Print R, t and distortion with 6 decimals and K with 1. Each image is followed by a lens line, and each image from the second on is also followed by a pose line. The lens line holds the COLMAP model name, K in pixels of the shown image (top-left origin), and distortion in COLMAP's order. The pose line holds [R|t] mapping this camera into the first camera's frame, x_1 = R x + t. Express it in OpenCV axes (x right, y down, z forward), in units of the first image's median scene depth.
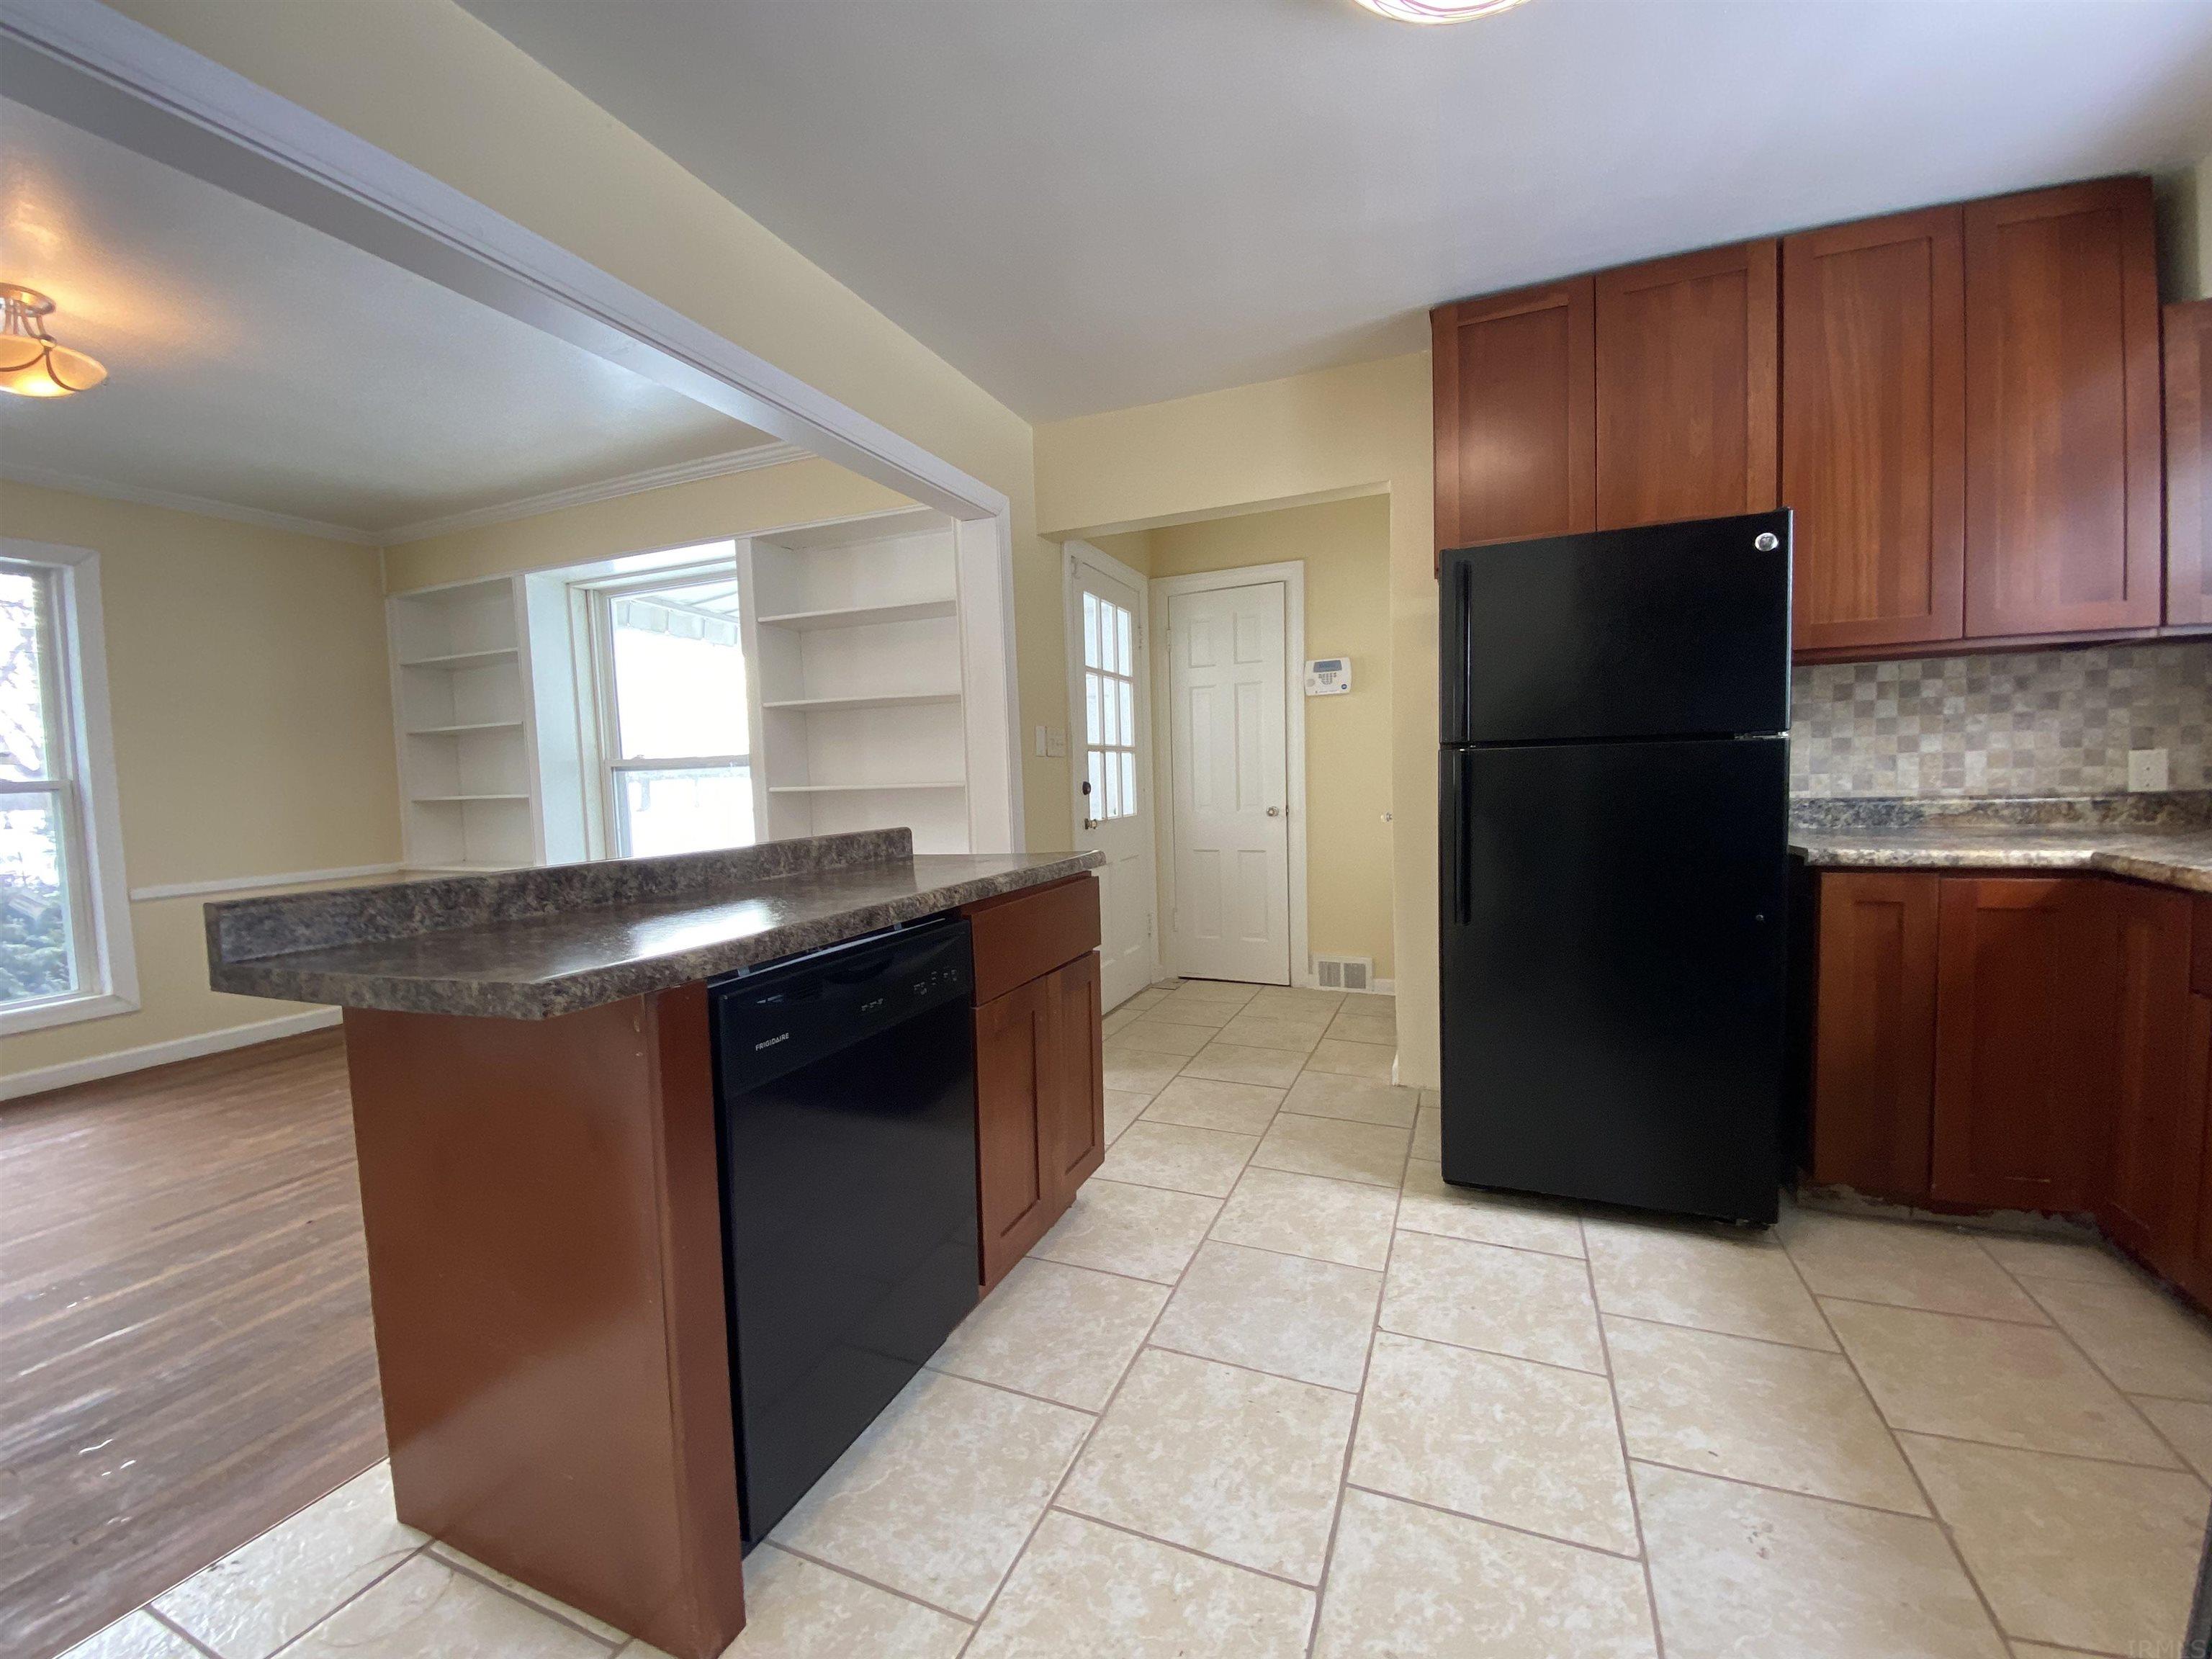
lens RADIAL K [[895.2, 0, 1102.0], [0, 895.2, 829.3], [0, 0, 1]] dist [-0.026871, -0.003754]
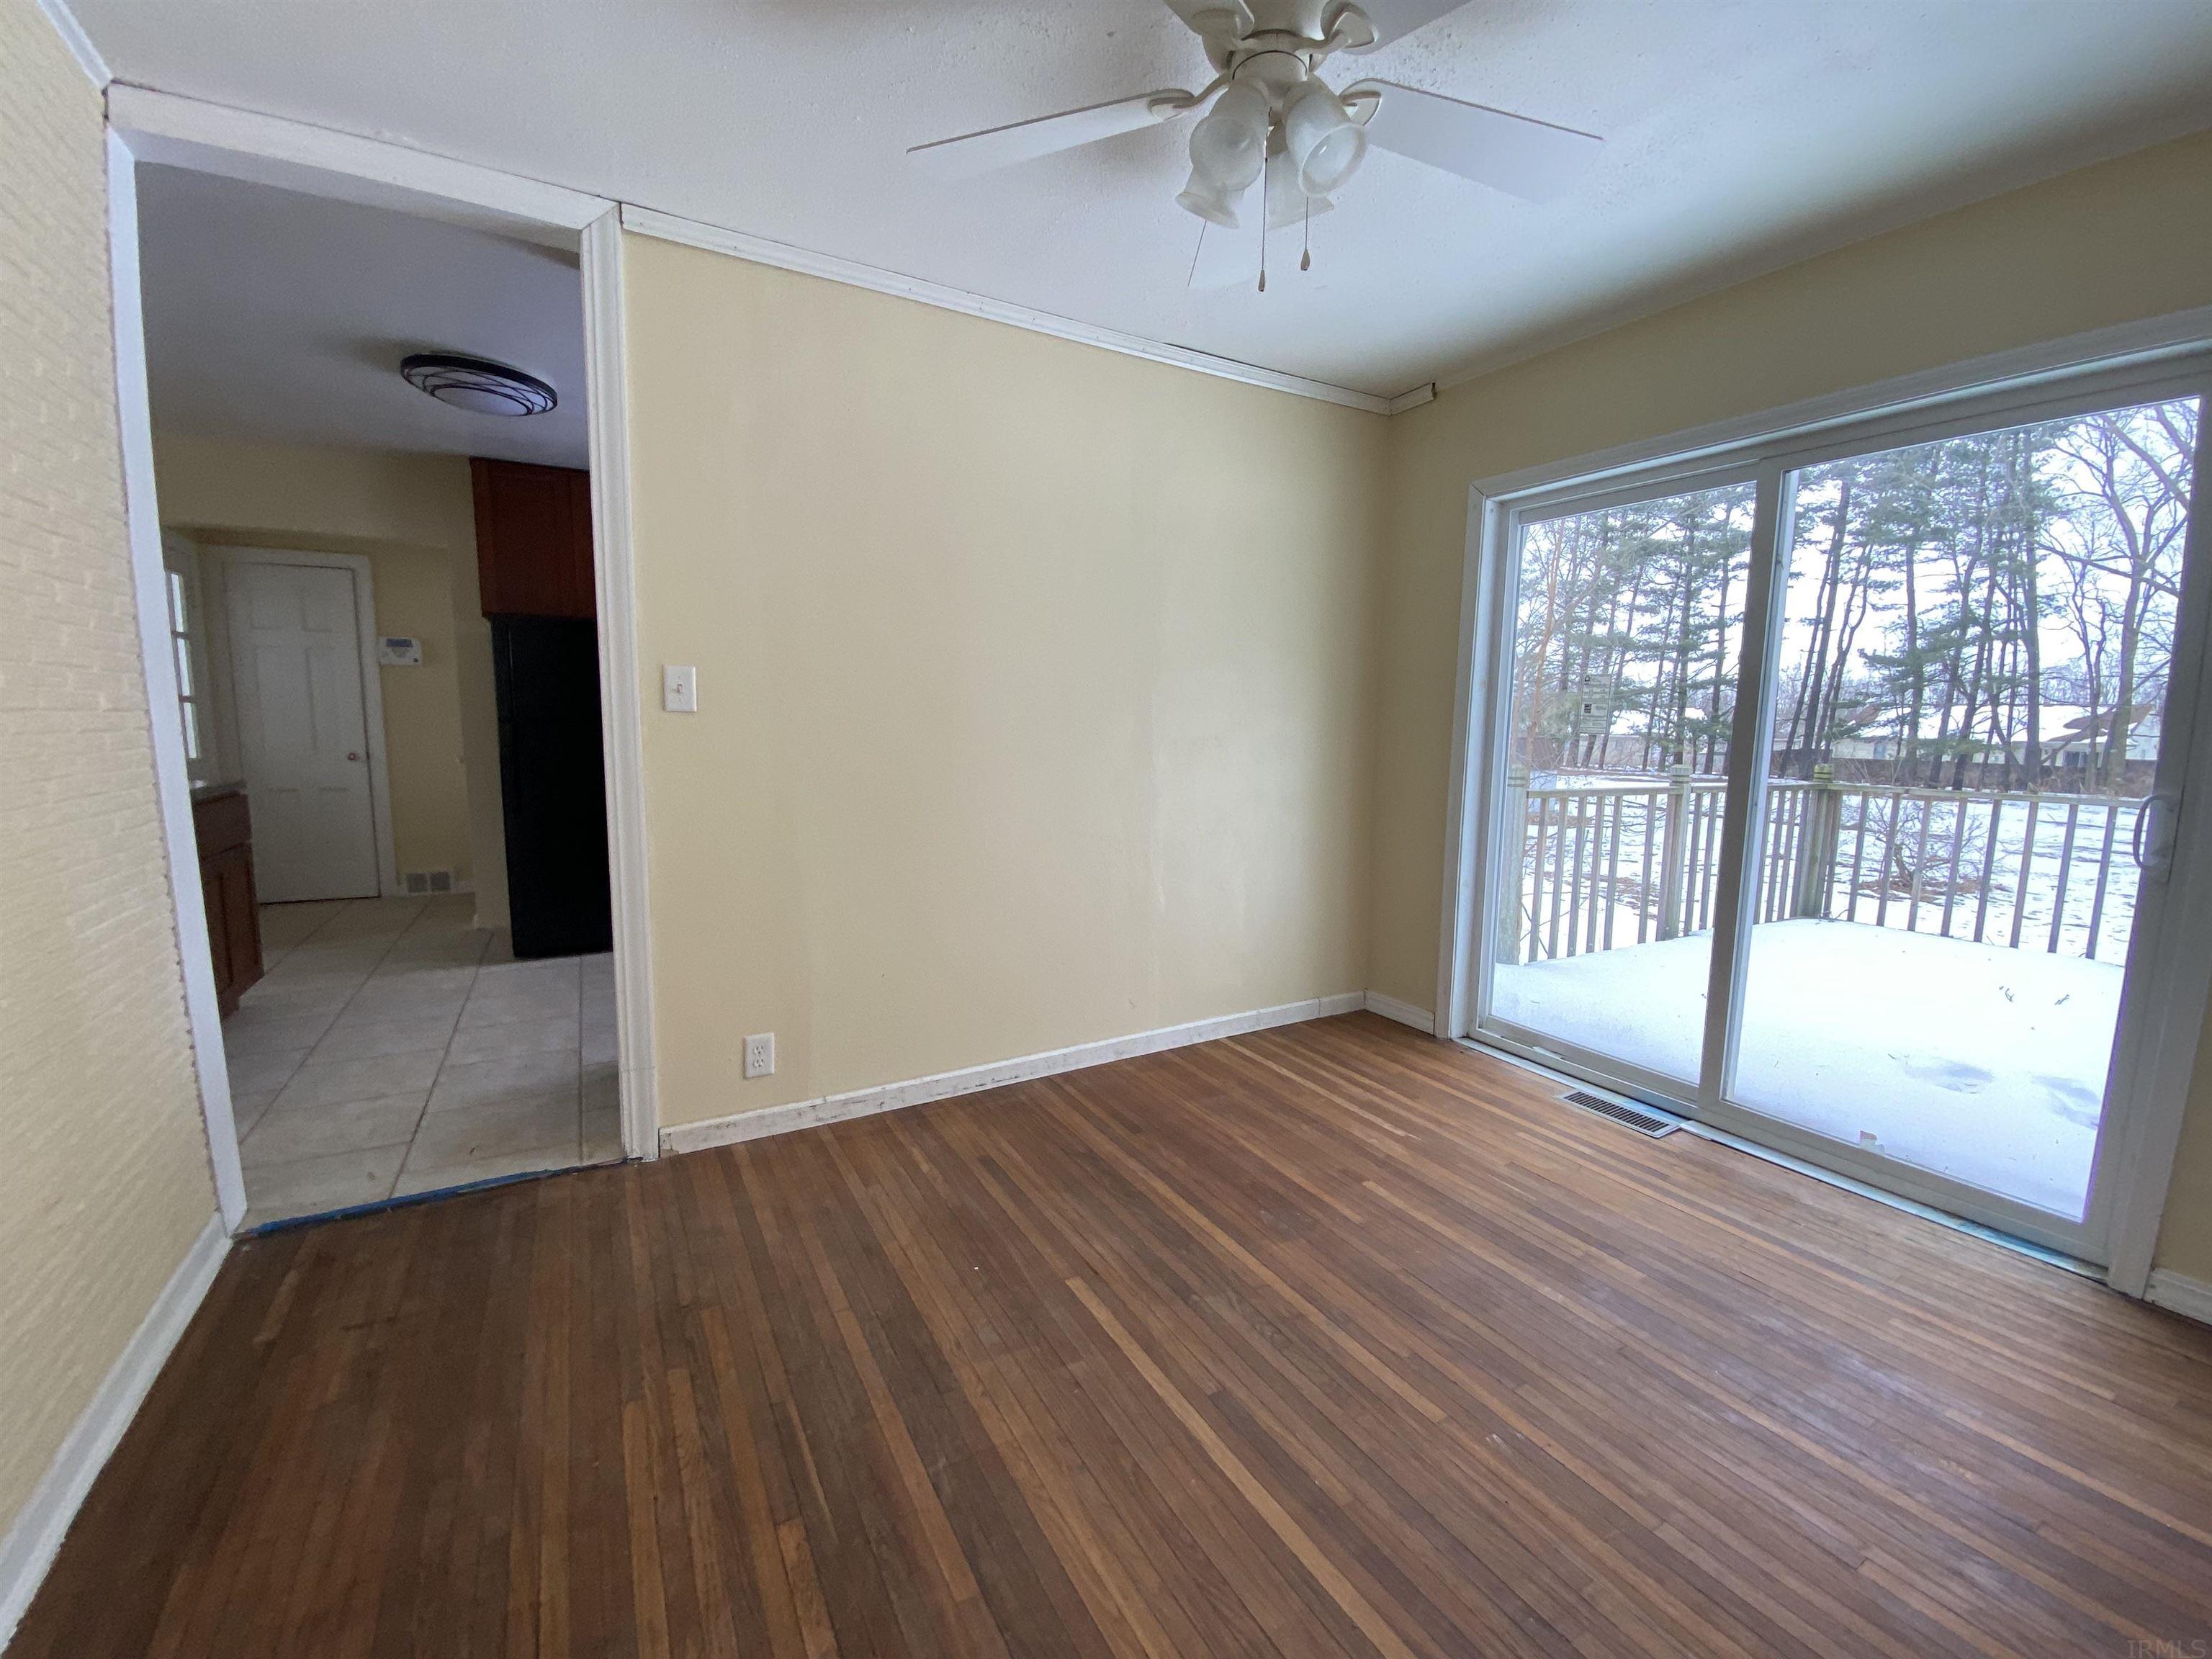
lens RADIAL K [[895.2, 0, 1101.2], [0, 895.2, 830.4], [0, 0, 1]] dist [-0.026871, -0.003754]
pose [[0.595855, -0.067984, 0.800210, -0.171120], [0.022978, 0.997446, 0.067630, 0.024219], [-0.802764, -0.021910, 0.595895, -0.560828]]
